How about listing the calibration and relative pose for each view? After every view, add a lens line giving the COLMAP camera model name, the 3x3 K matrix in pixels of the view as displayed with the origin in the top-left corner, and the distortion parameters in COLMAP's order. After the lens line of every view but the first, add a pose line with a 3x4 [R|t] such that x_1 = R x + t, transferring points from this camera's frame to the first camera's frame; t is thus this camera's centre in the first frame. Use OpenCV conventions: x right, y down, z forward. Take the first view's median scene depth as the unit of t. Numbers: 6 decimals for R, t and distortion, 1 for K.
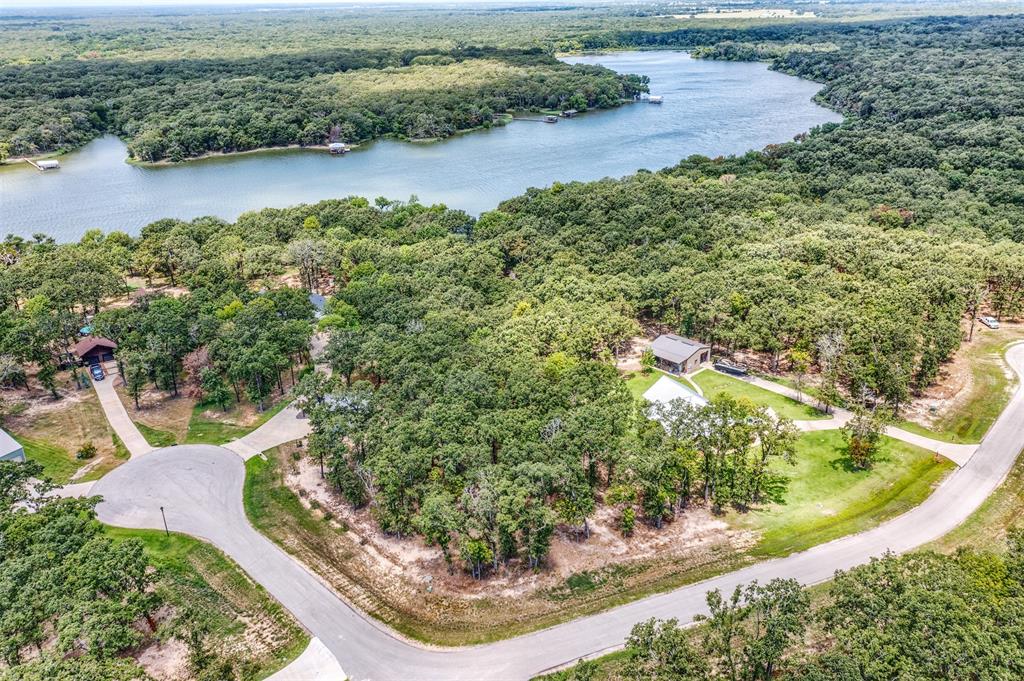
lens RADIAL K [[819.1, 0, 490.1], [0, 819.1, 346.1], [0, 0, 1]] dist [-0.001438, 0.004210]
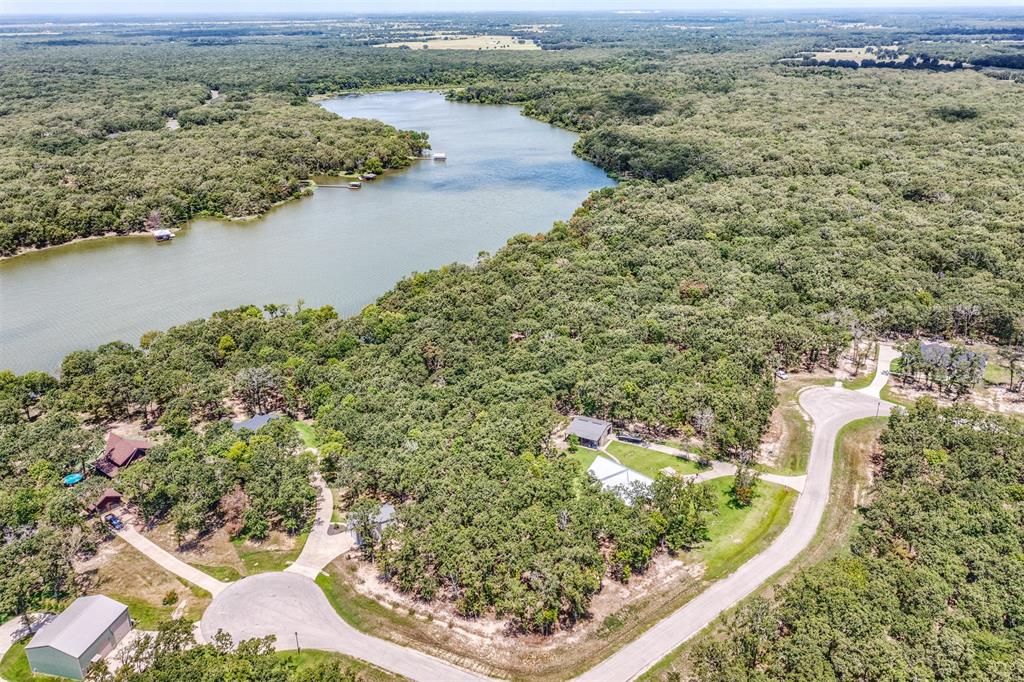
lens RADIAL K [[845.4, 0, 481.2], [0, 845.4, 341.5], [0, 0, 1]] dist [-0.000353, -0.000279]
pose [[0.948325, -0.114375, 0.295969, -0.260309], [0.118807, 0.992913, 0.003031, -0.127568], [-0.294218, 0.032288, 0.955193, -0.209053]]
